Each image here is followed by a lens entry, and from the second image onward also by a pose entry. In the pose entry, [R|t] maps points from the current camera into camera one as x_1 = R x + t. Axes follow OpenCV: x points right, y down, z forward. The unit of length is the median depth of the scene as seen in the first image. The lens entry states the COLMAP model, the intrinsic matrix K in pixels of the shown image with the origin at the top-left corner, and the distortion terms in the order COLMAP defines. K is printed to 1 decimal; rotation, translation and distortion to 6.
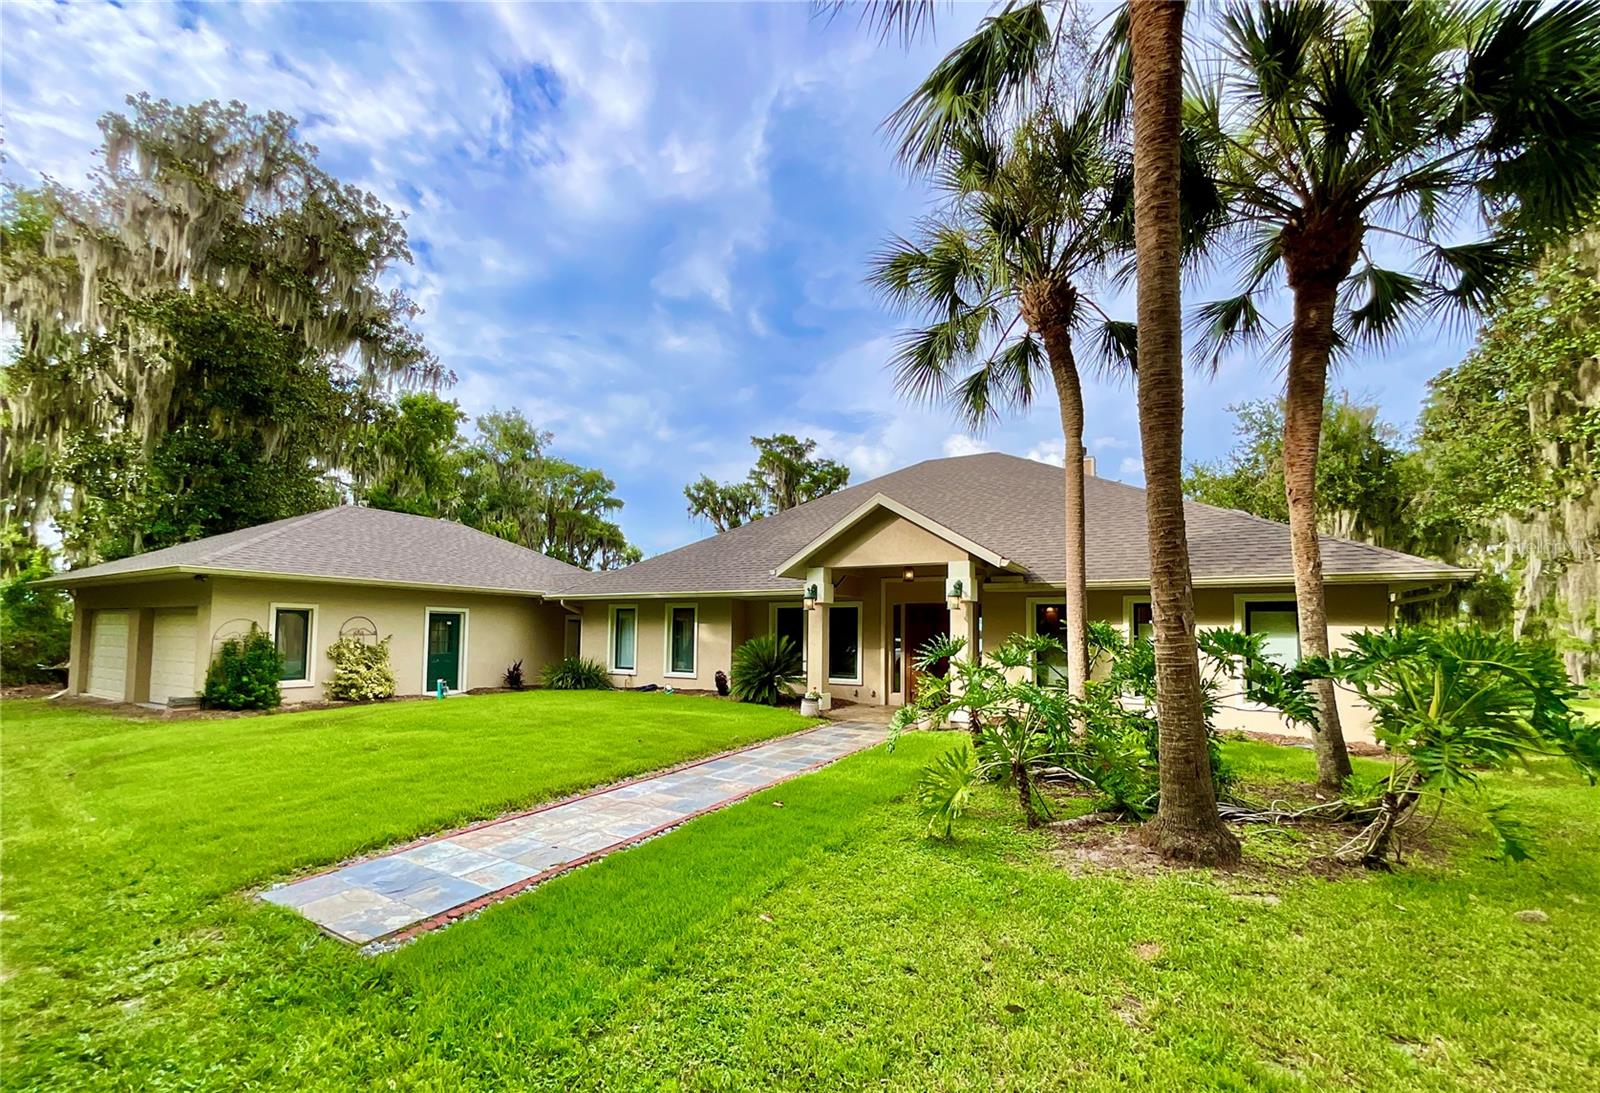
lens RADIAL K [[639.8, 0, 799.9], [0, 639.8, 600.0], [0, 0, 1]] dist [0.000643, 0.000198]
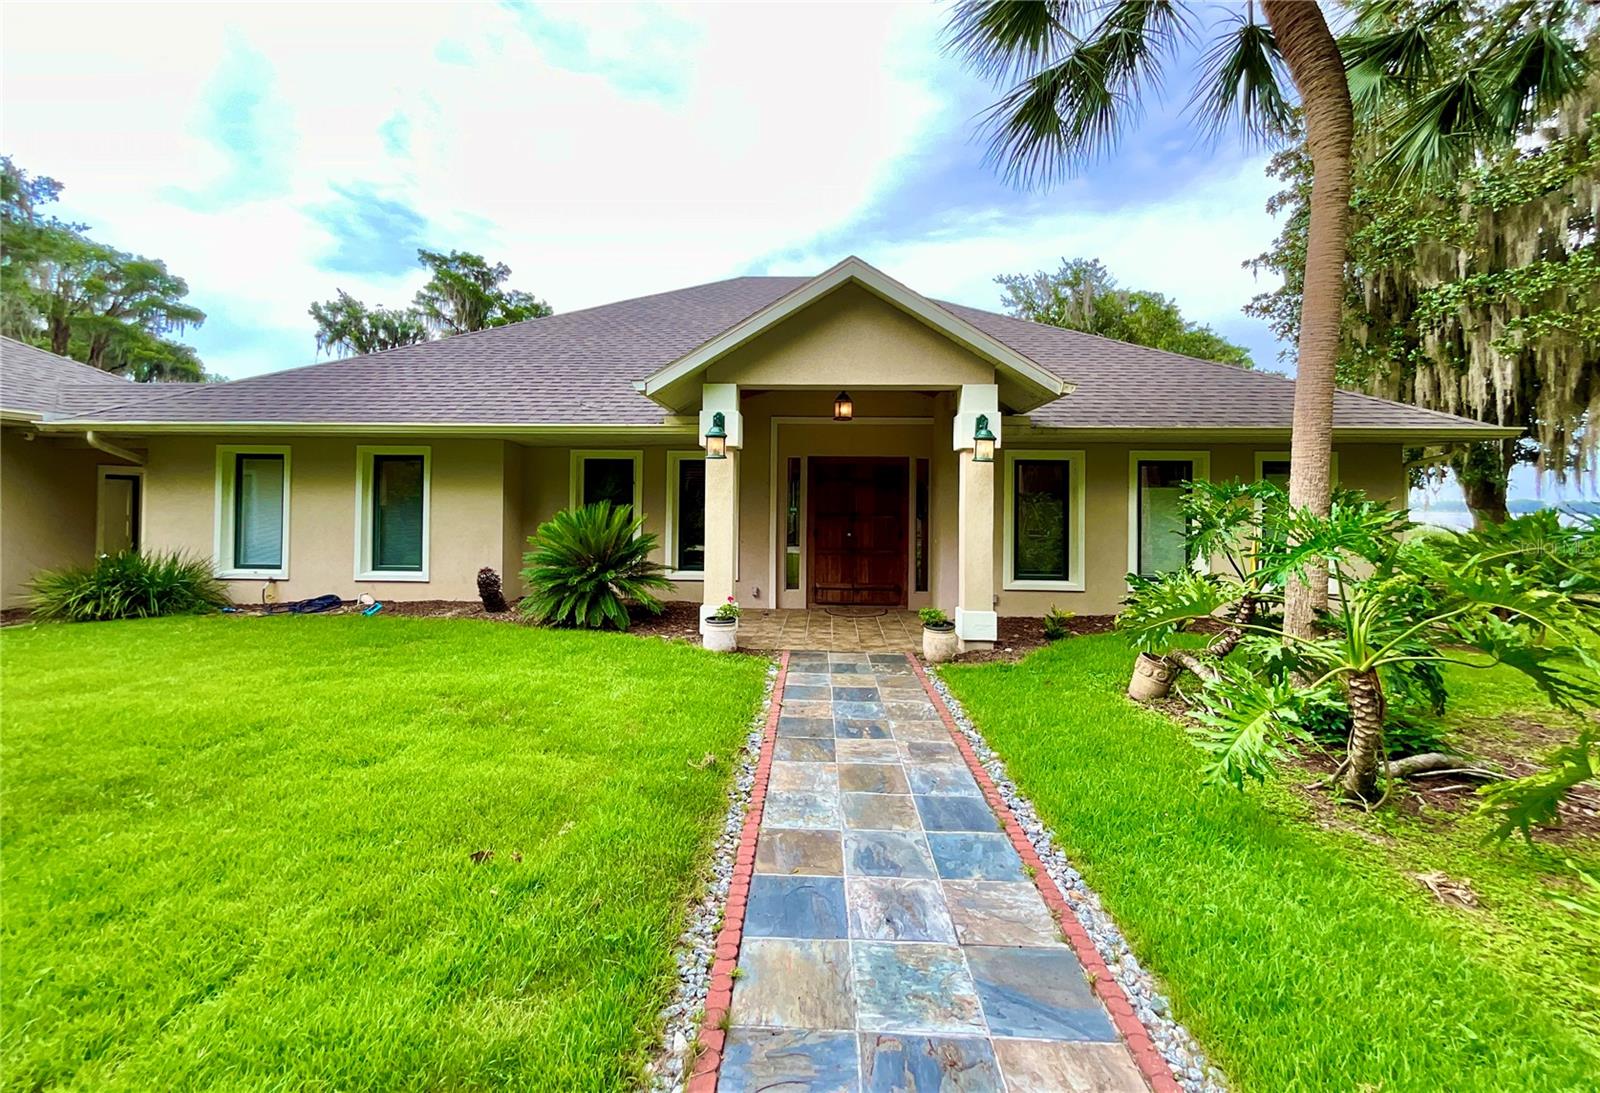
lens RADIAL K [[651.9, 0, 798.9], [0, 651.9, 495.1], [0, 0, 1]] dist [0.001425, 0.000292]
pose [[0.888923, 0.003774, 0.458042, -0.104376], [-0.022902, 0.999082, 0.036213, 0.014972], [-0.457485, -0.042681, 0.888193, 0.270837]]
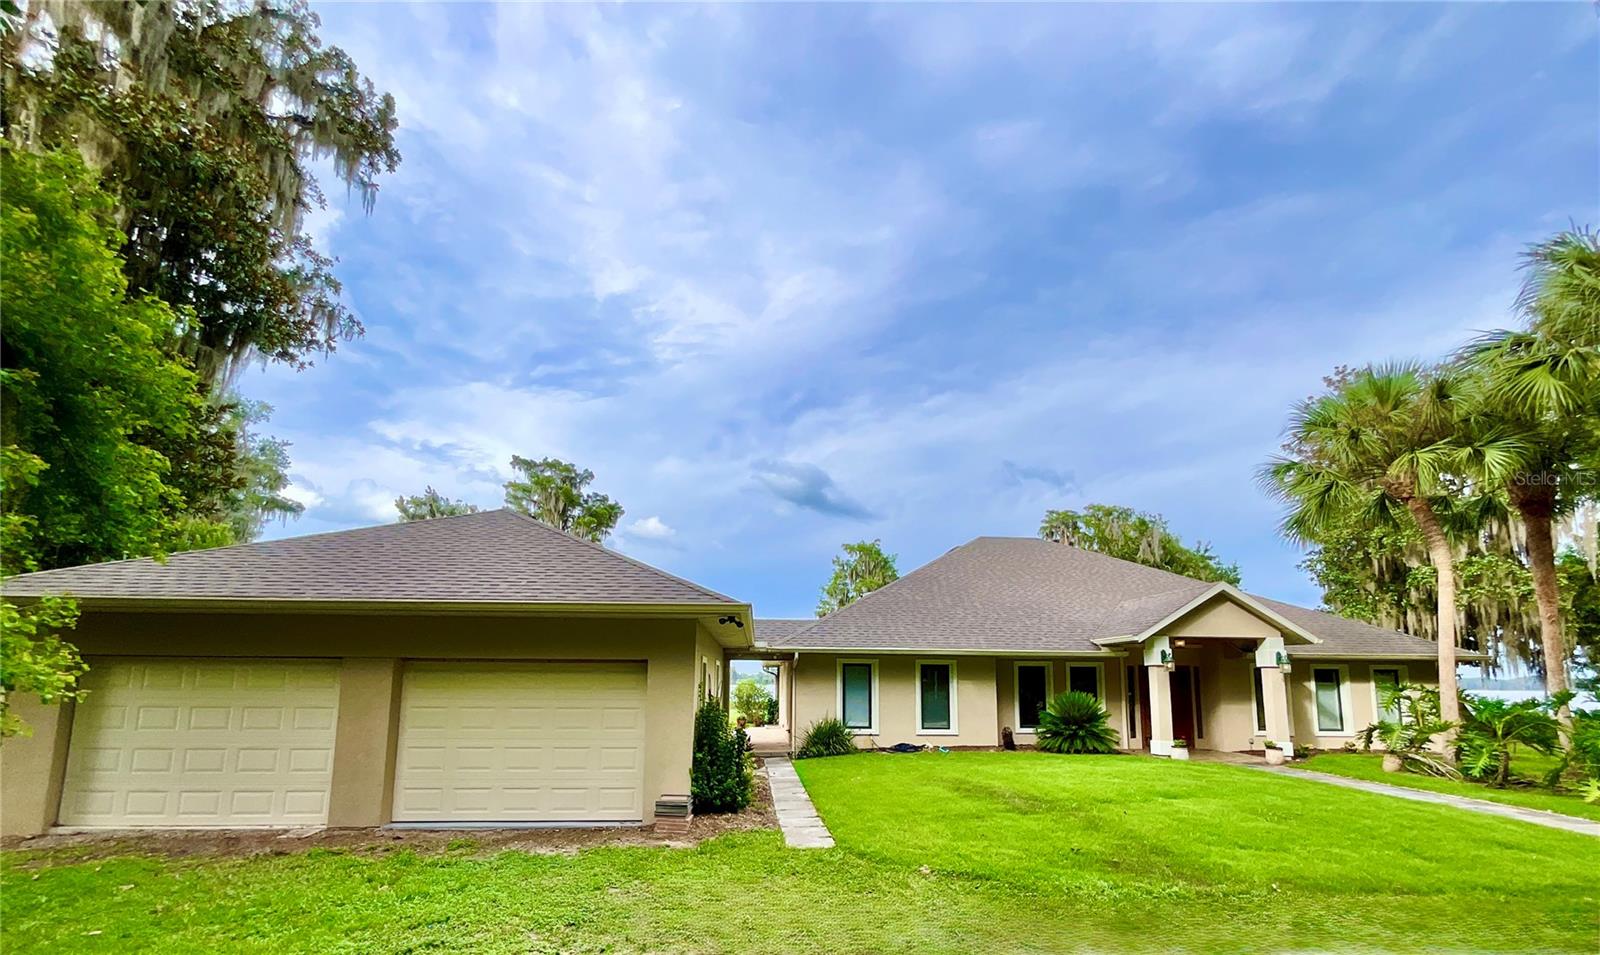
lens RADIAL K [[661.7, 0, 799.5], [0, 661.7, 620.2], [0, 0, 1]] dist [-0.001855, -0.000230]
pose [[0.837750, 0.048616, 0.543885, -0.729404], [-0.026962, 0.998497, -0.047722, -0.001728], [-0.545387, 0.025314, 0.837802, 0.194834]]
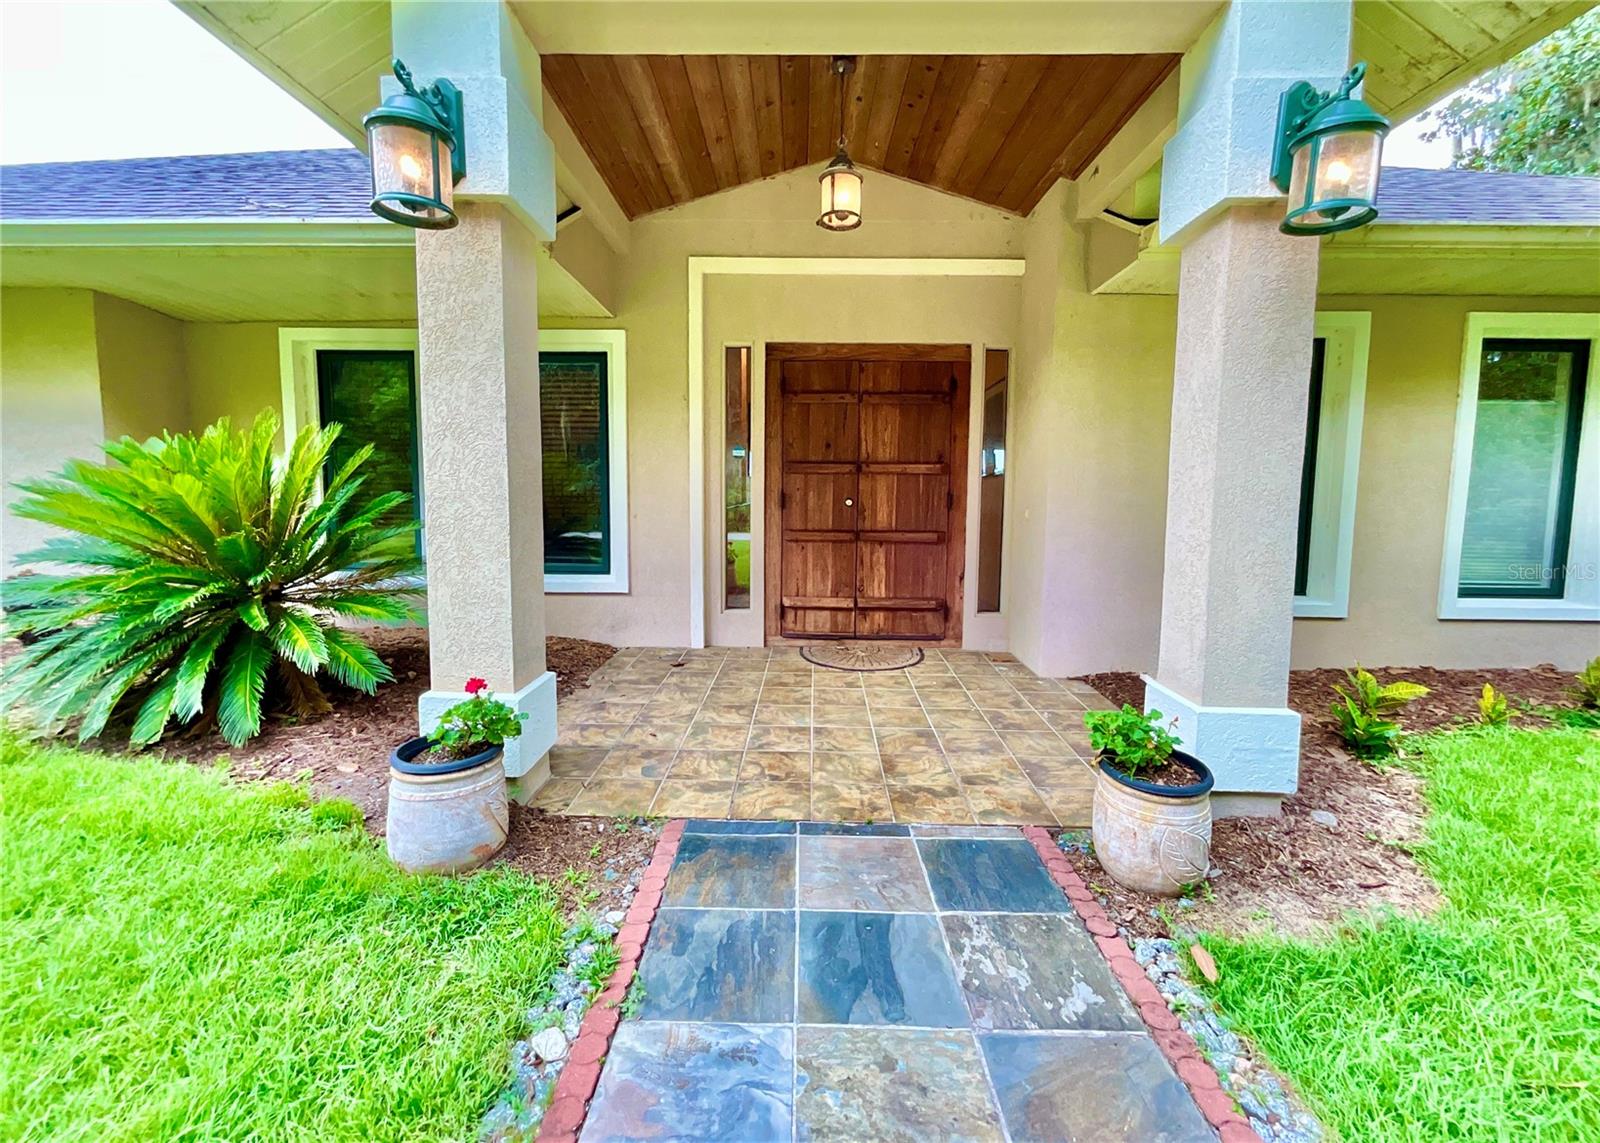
lens RADIAL K [[656.7, 0, 799.3], [0, 656.7, 548.7], [0, 0, 1]] dist [0.000122, 0.000003]
pose [[0.879414, -0.043979, 0.474022, 0.010760], [-0.024888, 0.990115, 0.138034, 0.043250], [-0.475406, -0.133187, 0.869626, 0.464787]]
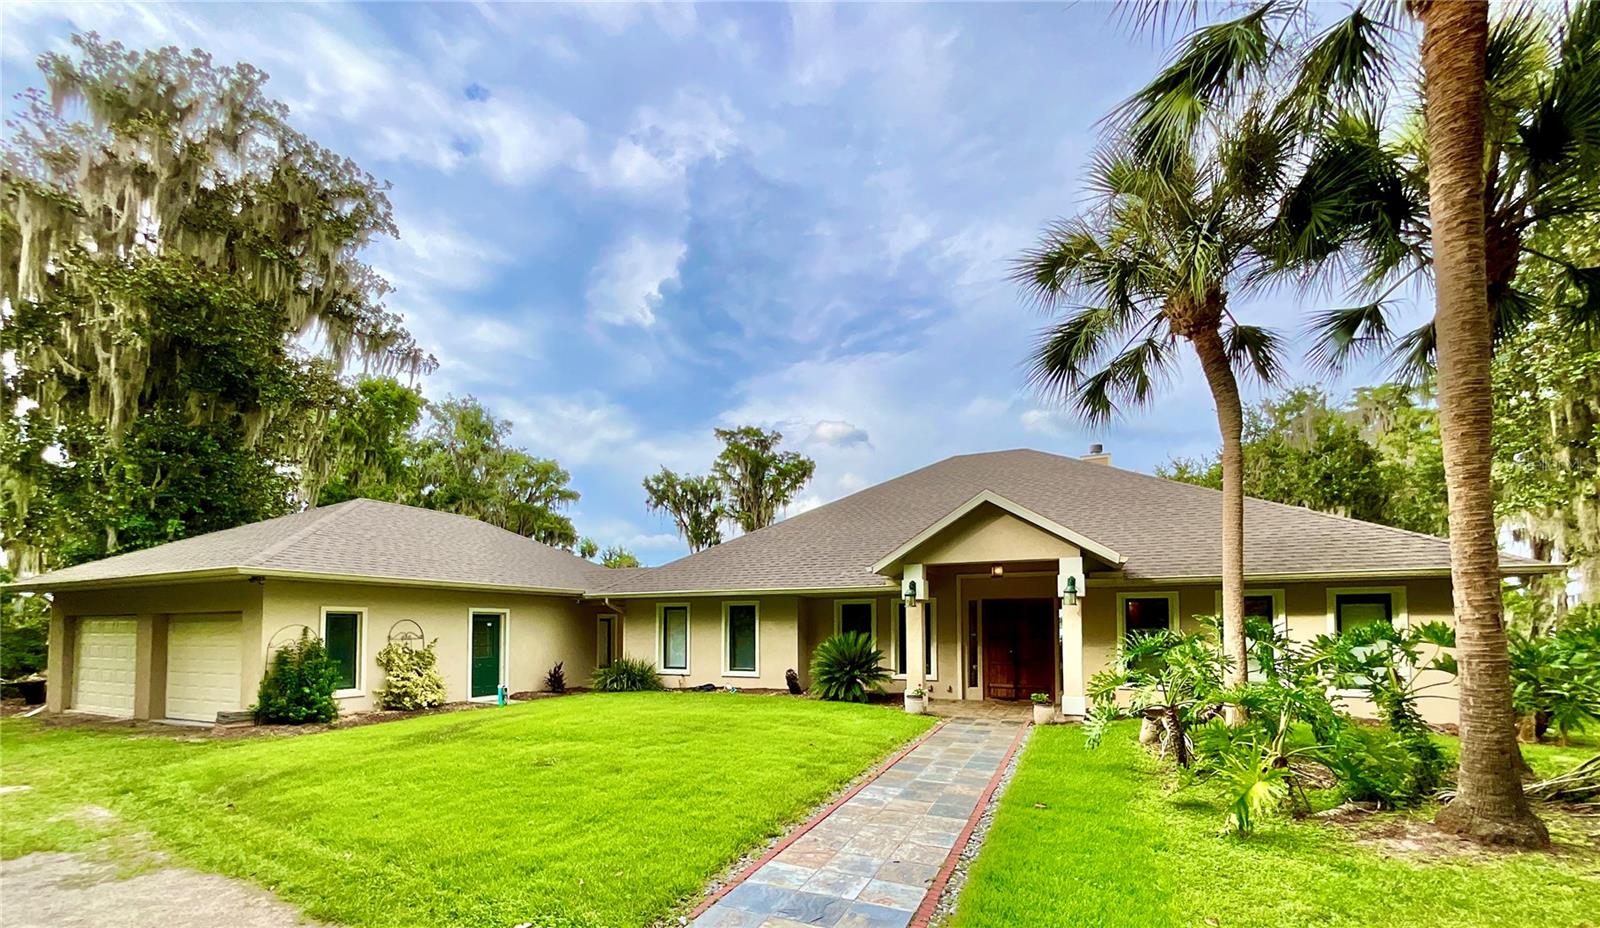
lens RADIAL K [[640.4, 0, 802.9], [0, 640.4, 599.9], [0, 0, 1]] dist [0.000553, -0.000038]
pose [[0.995426, -0.011423, 0.094852, -0.143882], [0.010369, 0.999879, 0.011600, -0.005152], [-0.094973, -0.010564, 0.995424, 0.013280]]
